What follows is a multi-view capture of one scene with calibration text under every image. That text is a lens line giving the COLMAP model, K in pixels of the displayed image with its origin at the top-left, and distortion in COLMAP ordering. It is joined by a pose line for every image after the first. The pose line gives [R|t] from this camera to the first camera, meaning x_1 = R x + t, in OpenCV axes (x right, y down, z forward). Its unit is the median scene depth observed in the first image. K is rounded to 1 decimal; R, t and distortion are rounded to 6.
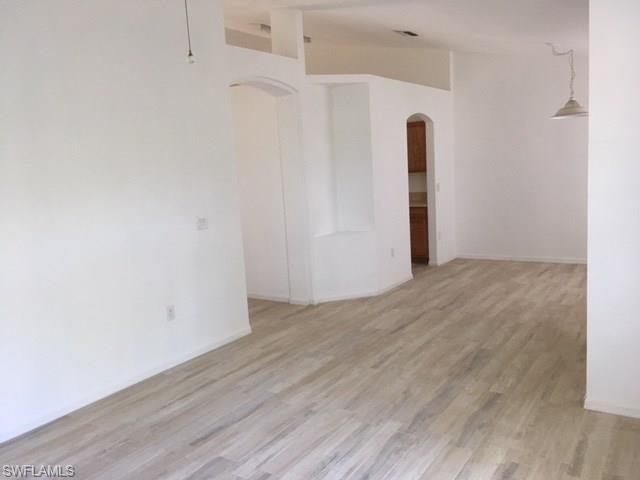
lens RADIAL K [[544.8, 0, 320.0], [0, 544.8, 240.0], [0, 0, 1]] dist [0.079991, -0.126677]
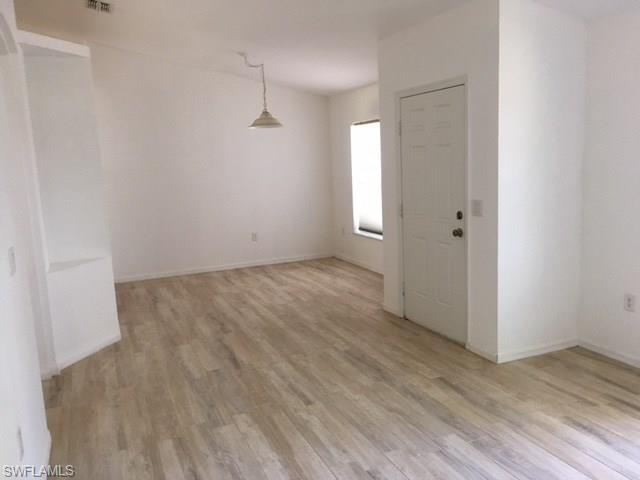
lens RADIAL K [[544.8, 0, 320.0], [0, 544.8, 240.0], [0, 0, 1]] dist [0.079991, -0.126677]
pose [[0.552263, -0.091508, 0.828633, -0.535690], [0.126932, 0.991599, 0.024908, -0.029414], [-0.823950, 0.091424, 0.559238, 0.485740]]
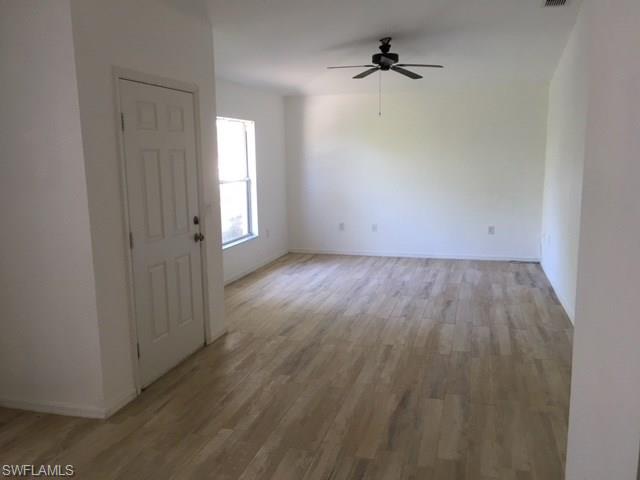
lens RADIAL K [[544.8, 0, 320.0], [0, 544.8, 240.0], [0, 0, 1]] dist [0.079991, -0.126677]
pose [[-0.950982, 0.119348, -0.285288, 0.486971], [0.028877, 0.952768, 0.302324, -0.276061], [0.307895, 0.279266, -0.909511, 1.800422]]
